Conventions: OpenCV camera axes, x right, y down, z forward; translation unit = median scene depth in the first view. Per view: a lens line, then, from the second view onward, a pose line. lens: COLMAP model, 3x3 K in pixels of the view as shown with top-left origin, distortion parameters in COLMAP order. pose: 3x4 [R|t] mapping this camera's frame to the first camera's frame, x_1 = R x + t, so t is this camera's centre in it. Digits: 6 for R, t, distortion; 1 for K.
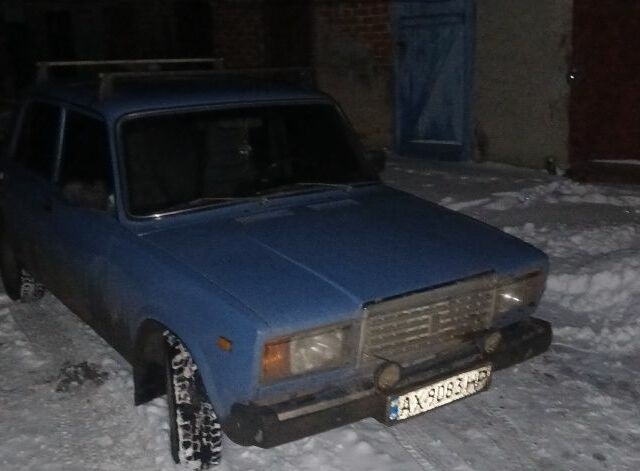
lens RADIAL K [[694.9, 0, 320.0], [0, 694.9, 235.5], [0, 0, 1]] dist [0.065181, -0.337219]
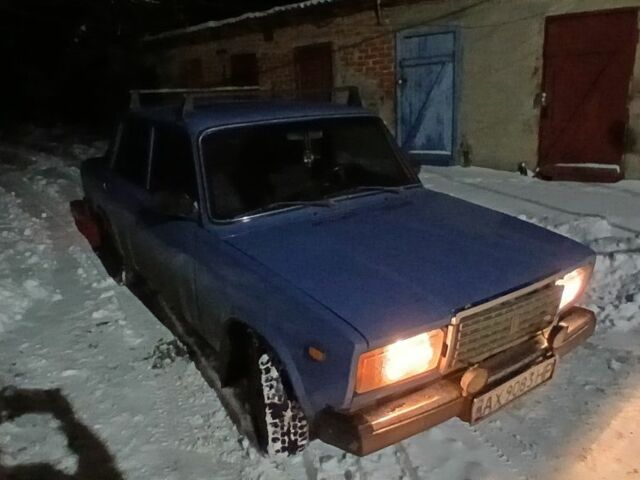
lens RADIAL K [[515.4, 0, 320.0], [0, 515.4, 240.0], [0, 0, 1]] dist [-0.080482, 0.000815]
pose [[0.999024, -0.013872, -0.041948, -0.061090], [0.015209, 0.999381, 0.031721, -0.017487], [0.041482, -0.032328, 0.998616, 0.170866]]
